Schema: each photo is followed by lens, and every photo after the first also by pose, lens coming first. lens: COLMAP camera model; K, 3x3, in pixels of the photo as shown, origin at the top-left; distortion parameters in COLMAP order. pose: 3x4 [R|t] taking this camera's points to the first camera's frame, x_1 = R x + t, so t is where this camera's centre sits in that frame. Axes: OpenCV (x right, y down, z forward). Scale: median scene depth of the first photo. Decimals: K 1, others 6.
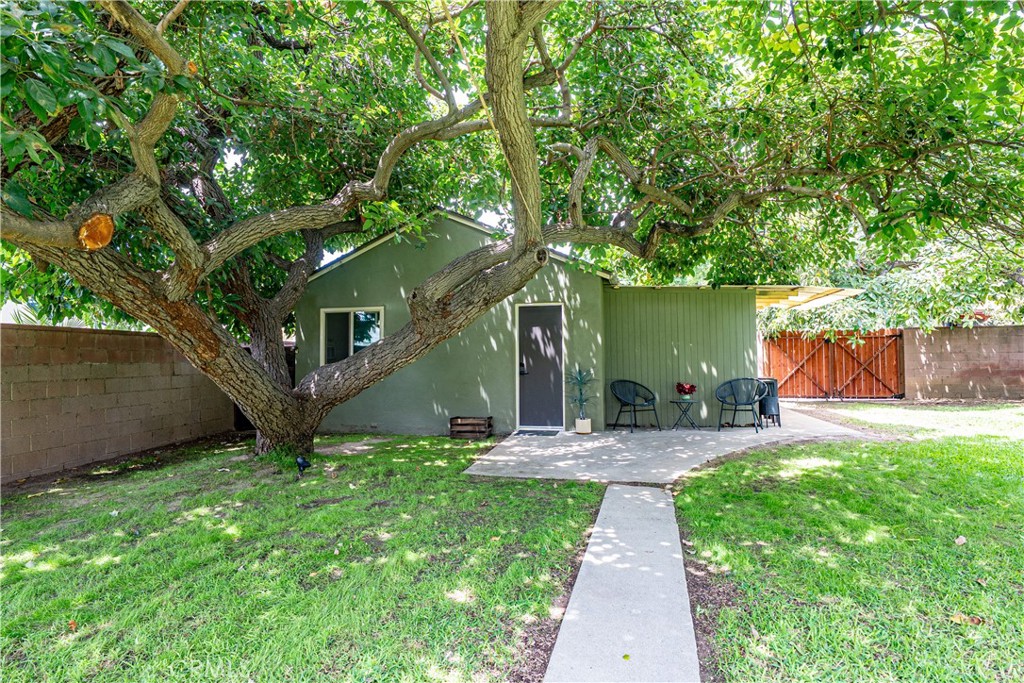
lens RADIAL K [[531.0, 0, 511.0], [0, 531.0, 344.6], [0, 0, 1]] dist [0.000978, 0.000069]
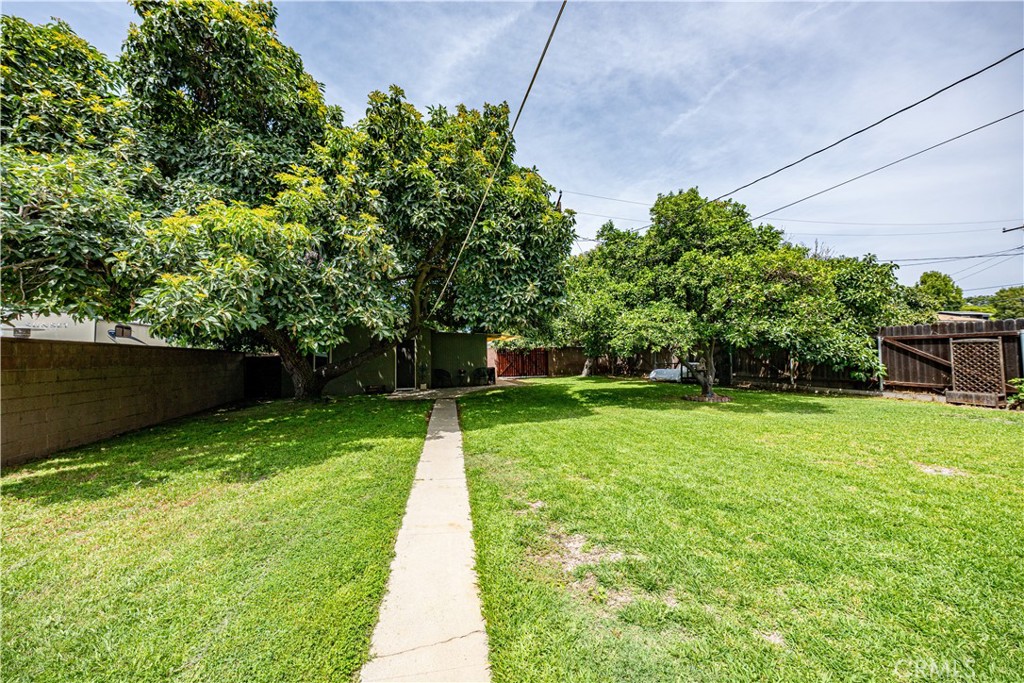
lens RADIAL K [[382.1, 0, 510.0], [0, 382.1, 343.7], [0, 0, 1]] dist [-0.000595, -0.000027]
pose [[0.914322, 0.012850, 0.404784, -0.220108], [-0.006170, 0.999822, -0.017804, -0.022514], [-0.404941, 0.013781, 0.914239, -0.821068]]
